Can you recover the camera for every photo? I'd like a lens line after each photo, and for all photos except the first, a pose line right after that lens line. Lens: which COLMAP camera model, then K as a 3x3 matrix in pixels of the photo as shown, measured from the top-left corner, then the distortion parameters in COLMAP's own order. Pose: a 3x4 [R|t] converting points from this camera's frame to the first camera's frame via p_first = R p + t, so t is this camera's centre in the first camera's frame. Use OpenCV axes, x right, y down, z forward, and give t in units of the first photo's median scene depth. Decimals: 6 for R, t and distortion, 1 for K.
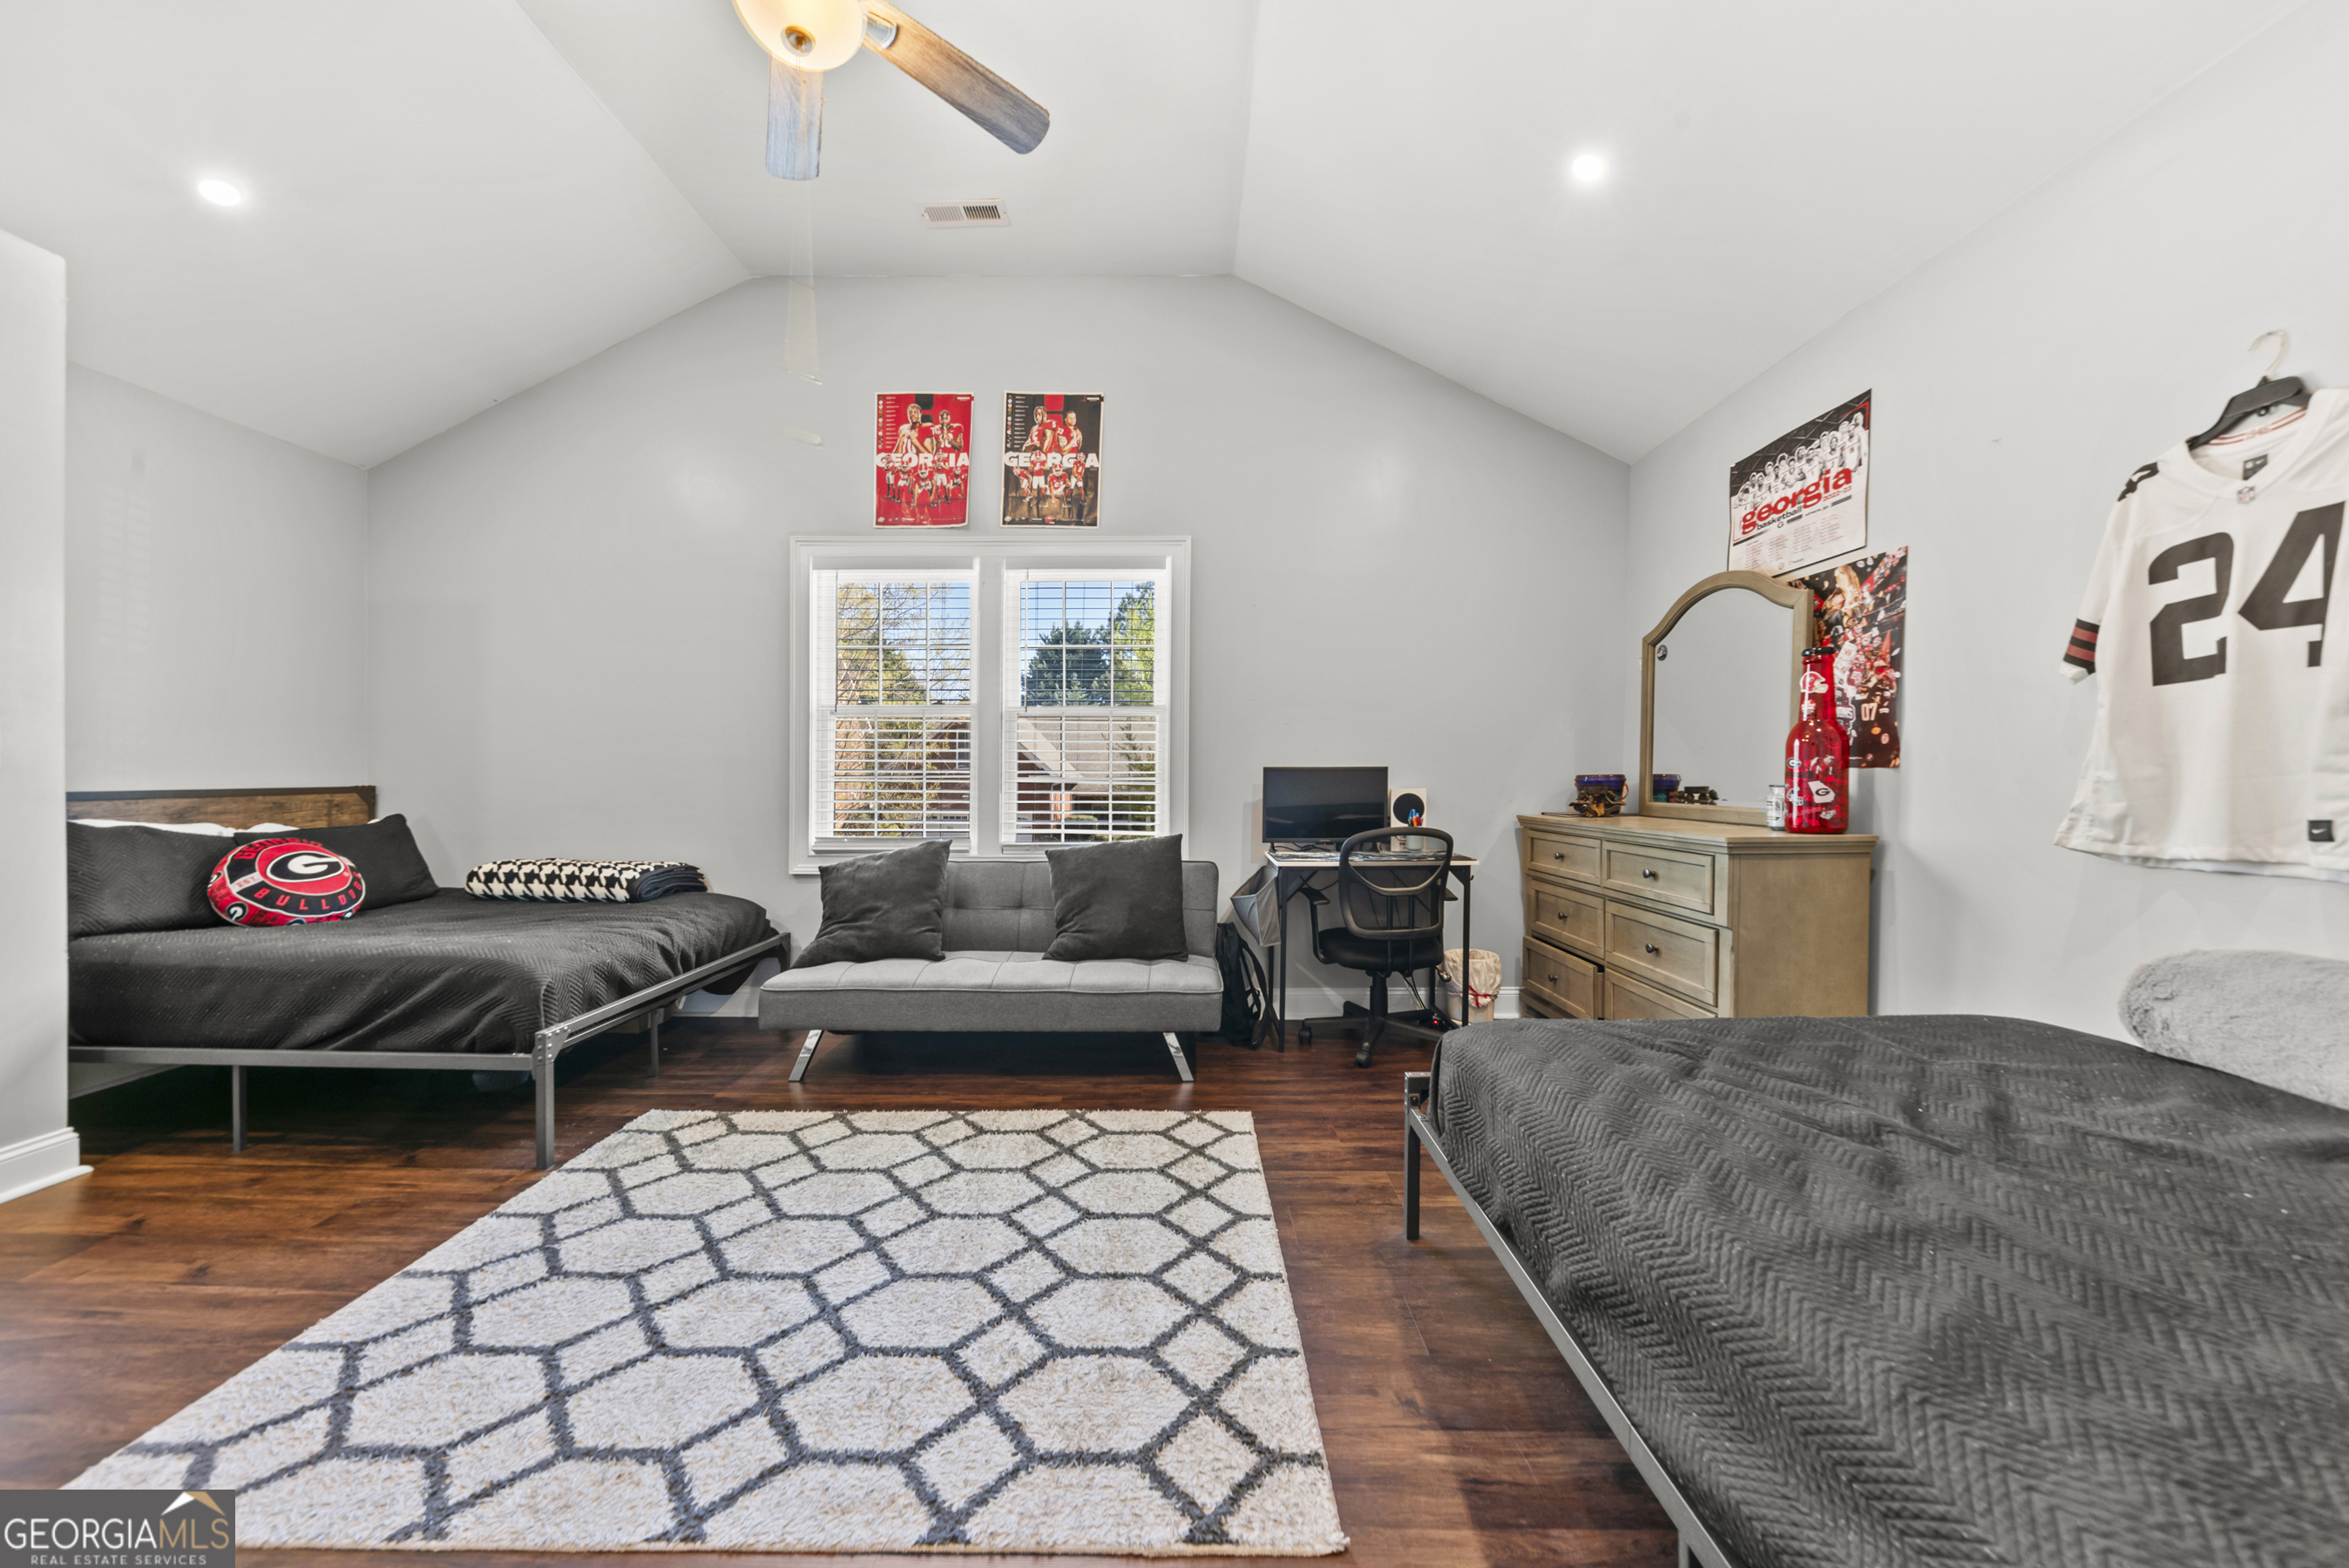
lens RADIAL K [[807.2, 0, 1175.7], [0, 807.2, 804.2], [0, 0, 1]] dist [0.009678, -0.004706]
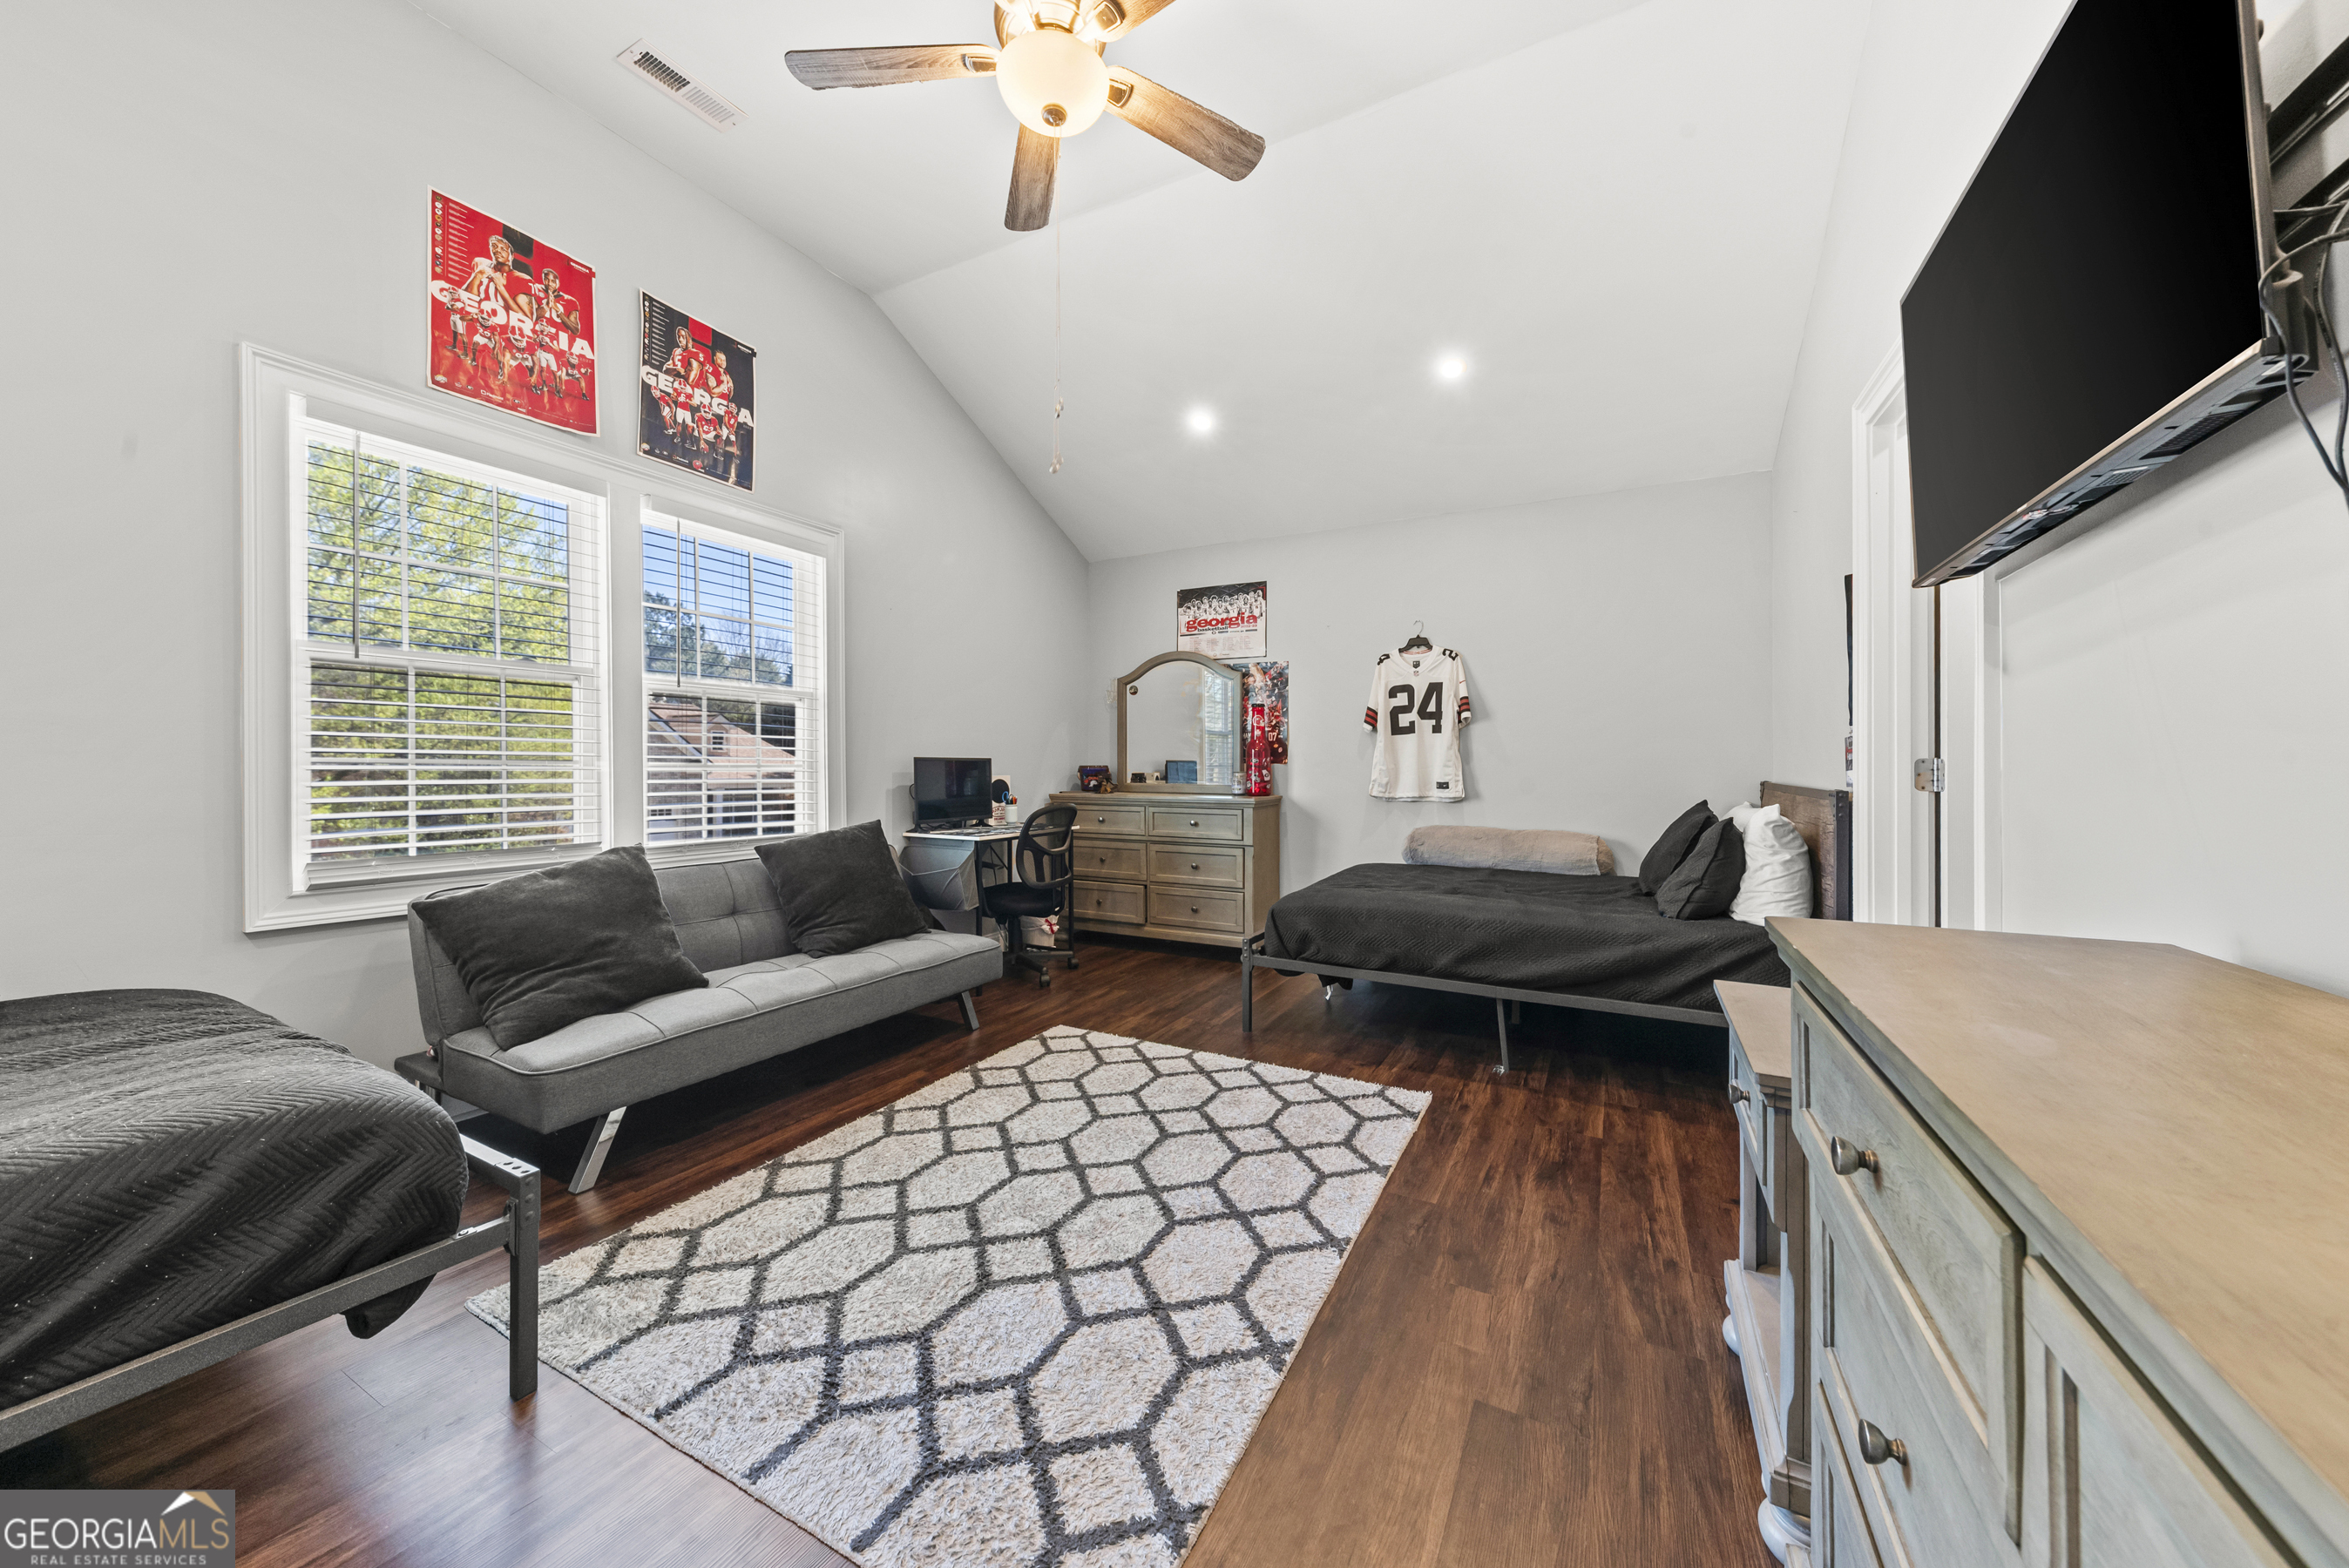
lens RADIAL K [[772.9, 0, 1174.5], [0, 772.9, 784.0], [0, 0, 1]] dist [-0.000468, -0.000078]
pose [[0.483433, -0.015083, 0.875251, -0.930517], [0.024313, 0.999697, 0.003799, -0.005561], [-0.875043, 0.019443, 0.483654, 0.242400]]
